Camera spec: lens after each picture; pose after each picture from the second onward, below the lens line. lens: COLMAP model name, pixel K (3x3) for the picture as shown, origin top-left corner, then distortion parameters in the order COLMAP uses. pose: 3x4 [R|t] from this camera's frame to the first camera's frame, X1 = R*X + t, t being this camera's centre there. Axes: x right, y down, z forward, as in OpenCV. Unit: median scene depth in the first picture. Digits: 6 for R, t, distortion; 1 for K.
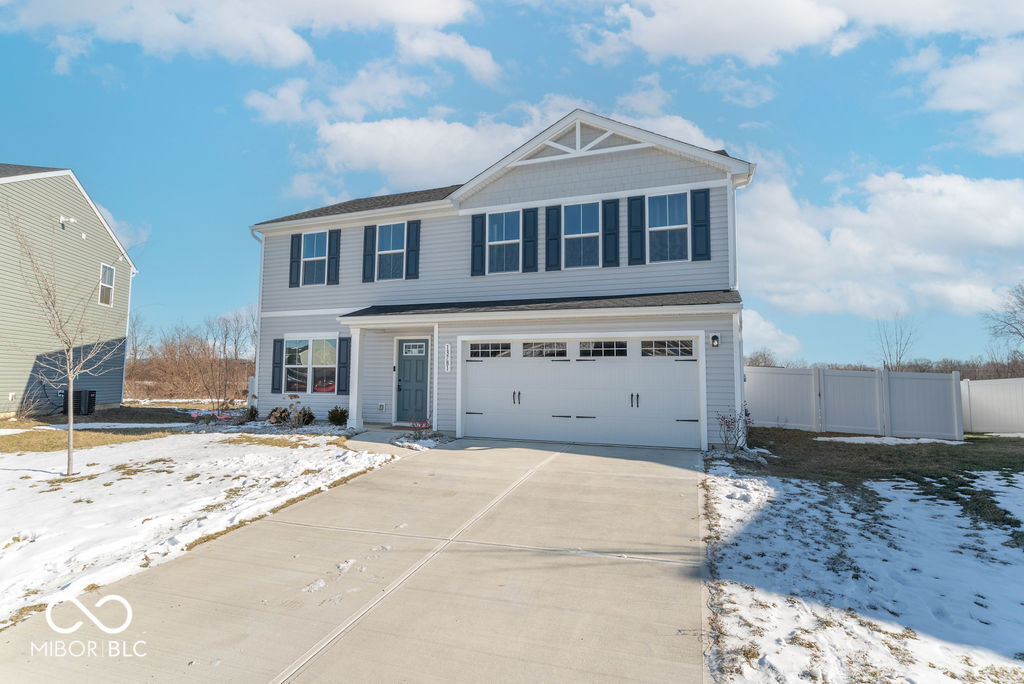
lens RADIAL K [[528.6, 0, 512.9], [0, 528.6, 339.0], [0, 0, 1]] dist [0.016230, -0.000546]
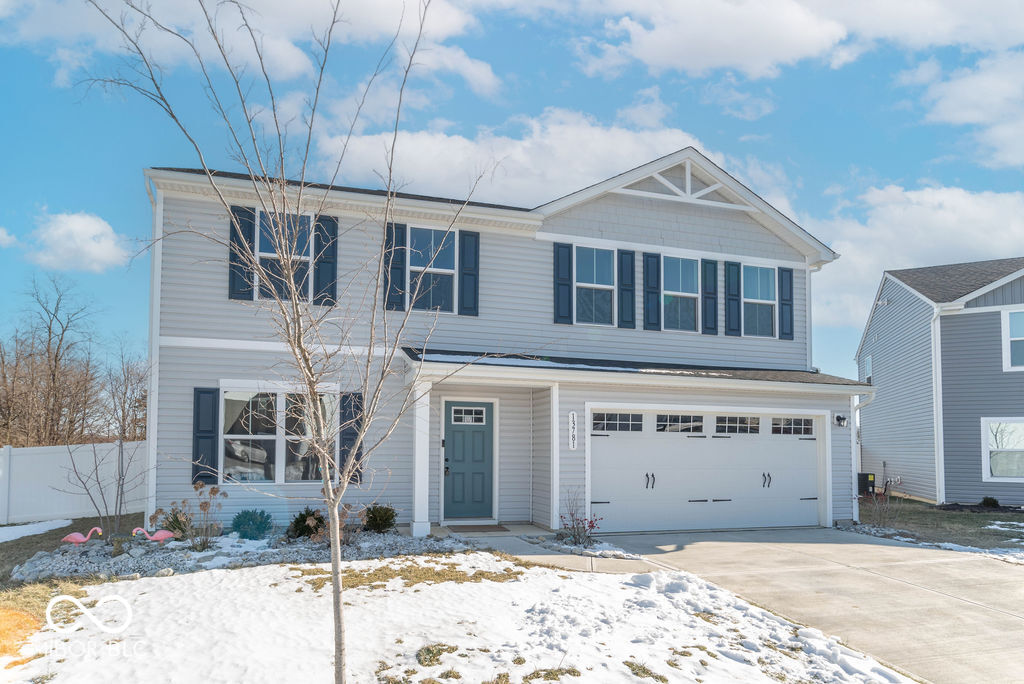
lens RADIAL K [[664.9, 0, 543.9], [0, 664.9, 435.1], [0, 0, 1]] dist [0.018732, -0.000976]
pose [[0.778835, 0.016842, 0.627003, -0.698171], [-0.046464, 0.998442, 0.030897, 0.013612], [-0.625505, -0.053197, 0.778404, 0.256386]]
